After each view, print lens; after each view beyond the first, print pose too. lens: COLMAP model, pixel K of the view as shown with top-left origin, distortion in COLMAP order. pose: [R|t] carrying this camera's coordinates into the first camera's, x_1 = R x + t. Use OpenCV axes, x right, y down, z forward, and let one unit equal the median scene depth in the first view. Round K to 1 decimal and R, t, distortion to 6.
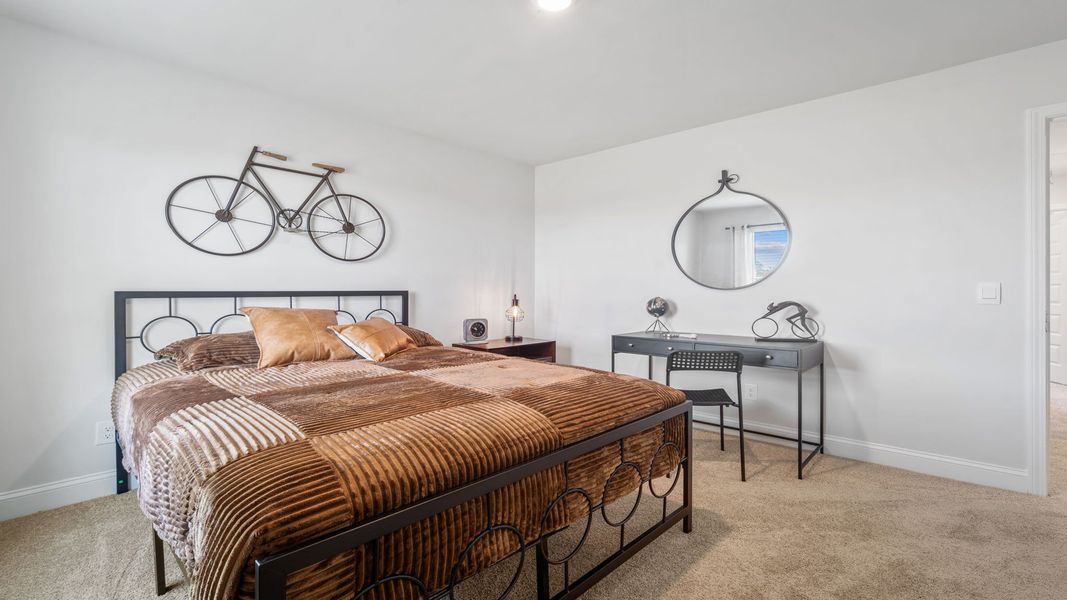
lens RADIAL K [[476.3, 0, 533.8], [0, 476.3, 297.0], [0, 0, 1]] dist [-0.001109, 0.000135]
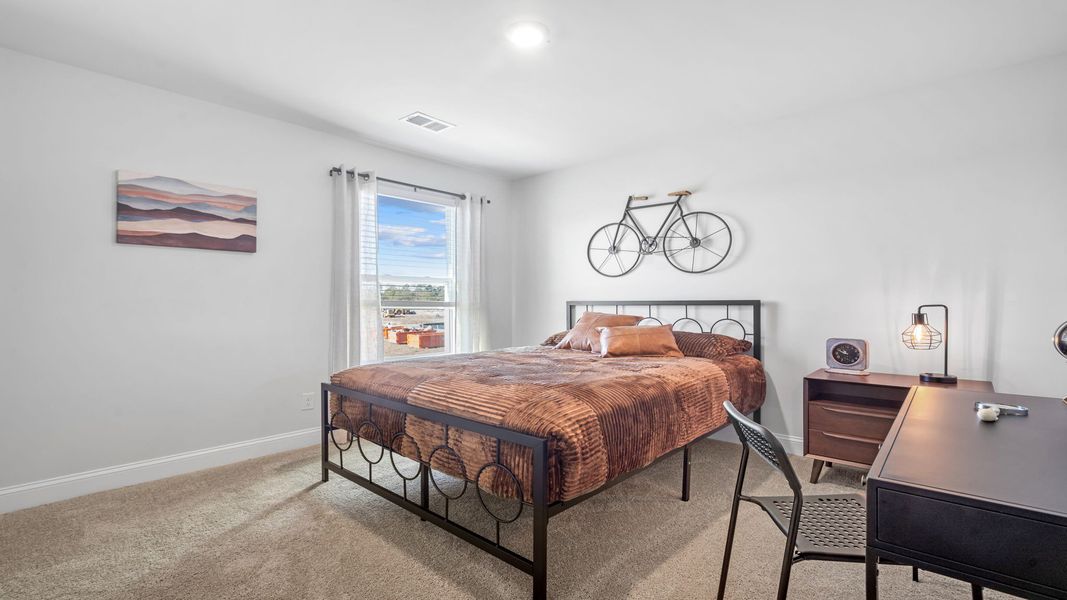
lens RADIAL K [[476.3, 0, 533.8], [0, 476.3, 297.0], [0, 0, 1]] dist [-0.001109, 0.000135]
pose [[0.040197, -0.006129, -0.999173, 0.728400], [-0.005883, 0.999962, -0.006370, -0.012736], [0.999174, 0.006135, 0.040159, 0.625721]]
